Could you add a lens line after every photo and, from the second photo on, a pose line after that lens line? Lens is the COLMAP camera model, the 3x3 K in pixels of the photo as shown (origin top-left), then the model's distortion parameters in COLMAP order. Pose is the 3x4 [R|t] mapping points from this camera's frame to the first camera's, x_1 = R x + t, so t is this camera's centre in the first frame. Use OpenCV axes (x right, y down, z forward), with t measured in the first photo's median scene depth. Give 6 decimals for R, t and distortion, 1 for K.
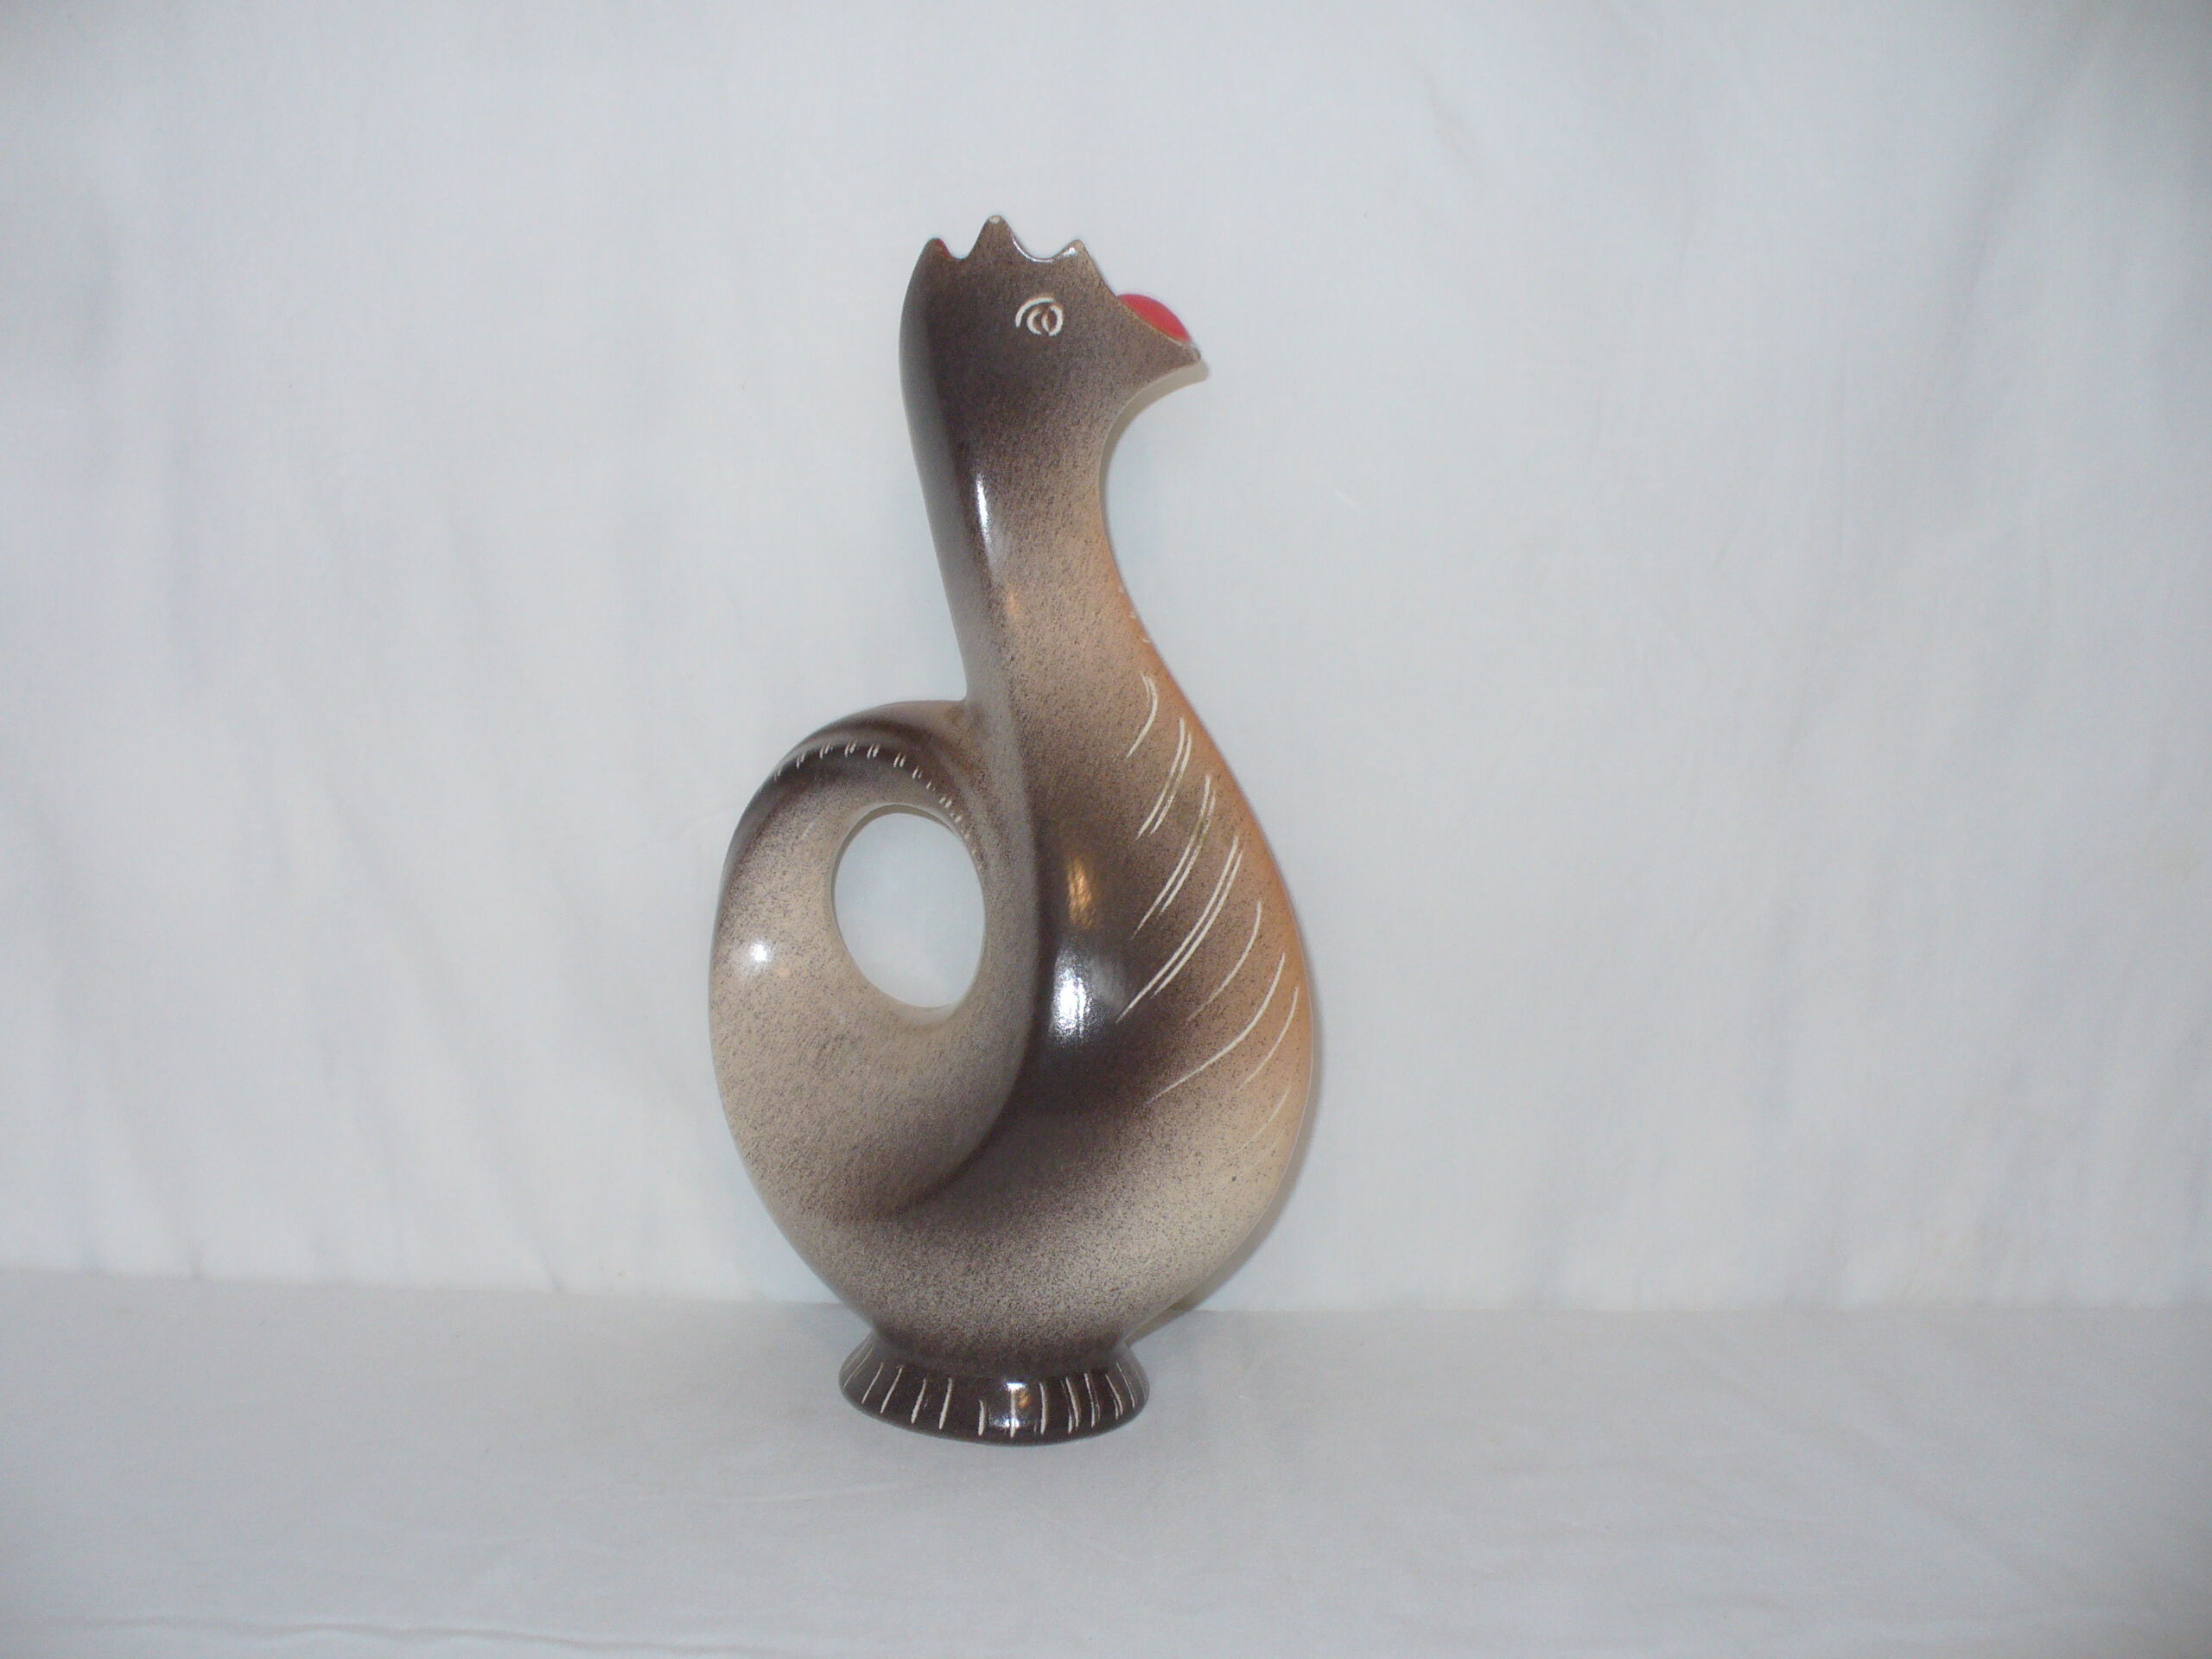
lens RADIAL K [[2380.0, 0, 1099.0], [0, 2380.0, 828.3], [0, 0, 1]] dist [0.085435, 0.000000]
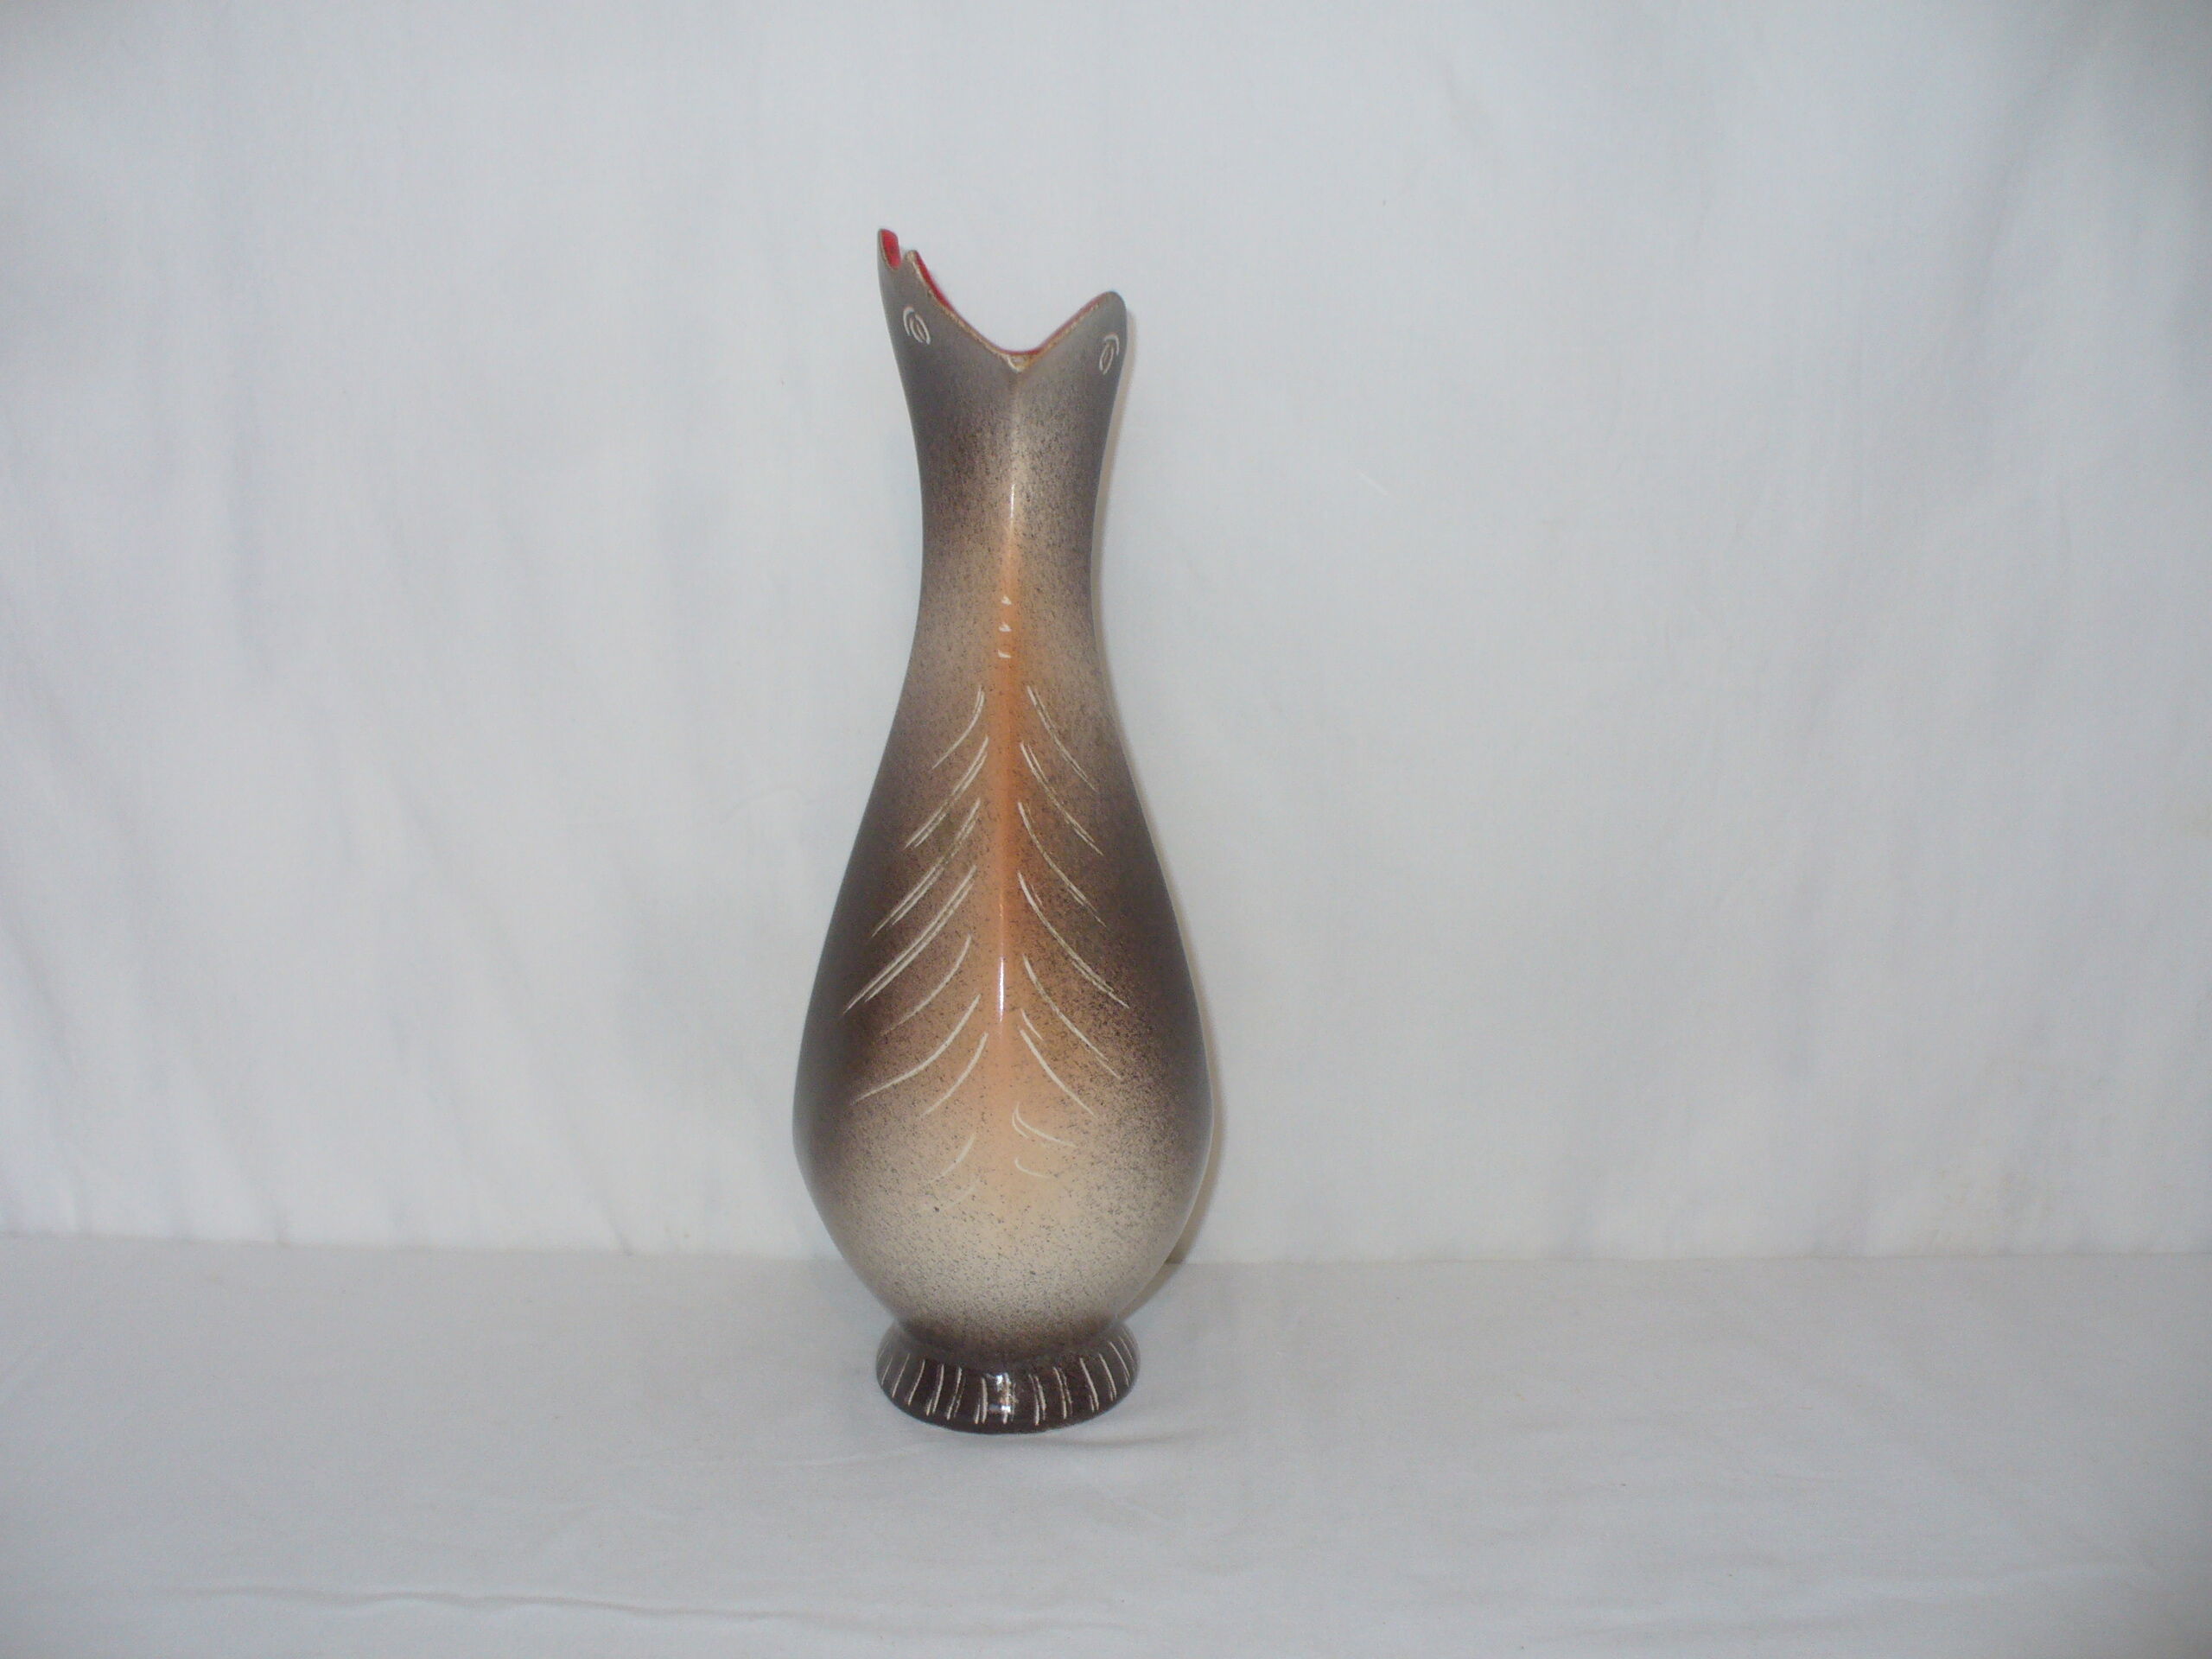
lens RADIAL K [[2380.0, 0, 1100.9], [0, 2380.0, 830.3], [0, 0, 1]] dist [0.085435, 0.000000]
pose [[0.522045, 0.163879, -0.837026, 0.895141], [-0.129899, 0.985196, 0.111872, -0.126064], [0.842968, 0.050327, 0.535605, 0.529984]]
